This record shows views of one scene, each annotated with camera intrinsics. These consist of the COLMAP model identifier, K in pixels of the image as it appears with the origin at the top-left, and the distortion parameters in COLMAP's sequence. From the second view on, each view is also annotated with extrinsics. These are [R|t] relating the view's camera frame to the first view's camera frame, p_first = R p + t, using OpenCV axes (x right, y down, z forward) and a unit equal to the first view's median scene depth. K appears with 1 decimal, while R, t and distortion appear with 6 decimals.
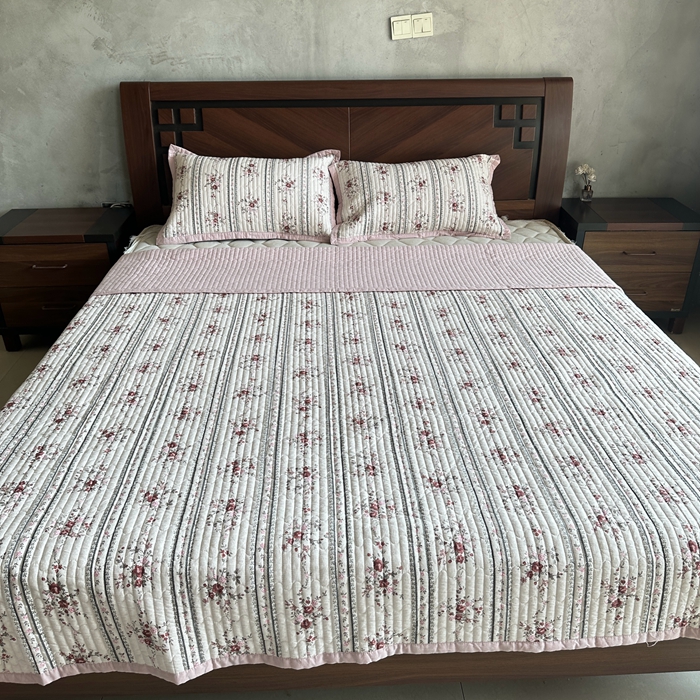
lens RADIAL K [[644.5, 0, 349.7], [0, 644.5, 350.9], [0, 0, 1]] dist [0.134311, -0.246853]
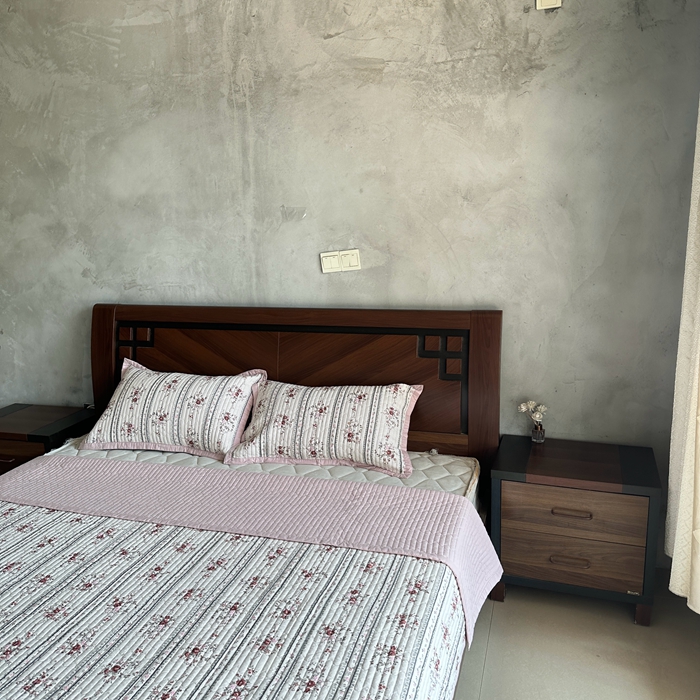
lens RADIAL K [[639.4, 0, 357.5], [0, 639.4, 352.6], [0, 0, 1]] dist [0.159546, -0.321050]
pose [[0.944825, 0.048528, -0.323960, 0.455144], [-0.133458, 0.960193, -0.245394, -0.110564], [0.299155, 0.275089, 0.913692, 0.121335]]
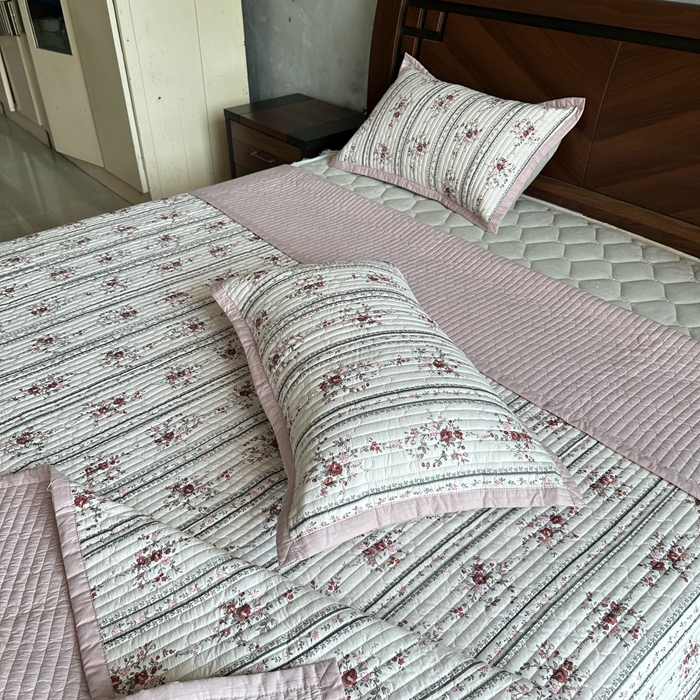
lens RADIAL K [[643.9, 0, 350.2], [0, 643.9, 349.6], [0, 0, 1]] dist [0.157980, -0.329375]
pose [[0.619111, 0.457592, -0.638210, 0.383841], [-0.375657, 0.886246, 0.271016, -0.185219], [0.689626, 0.071959, 0.720582, 0.393556]]
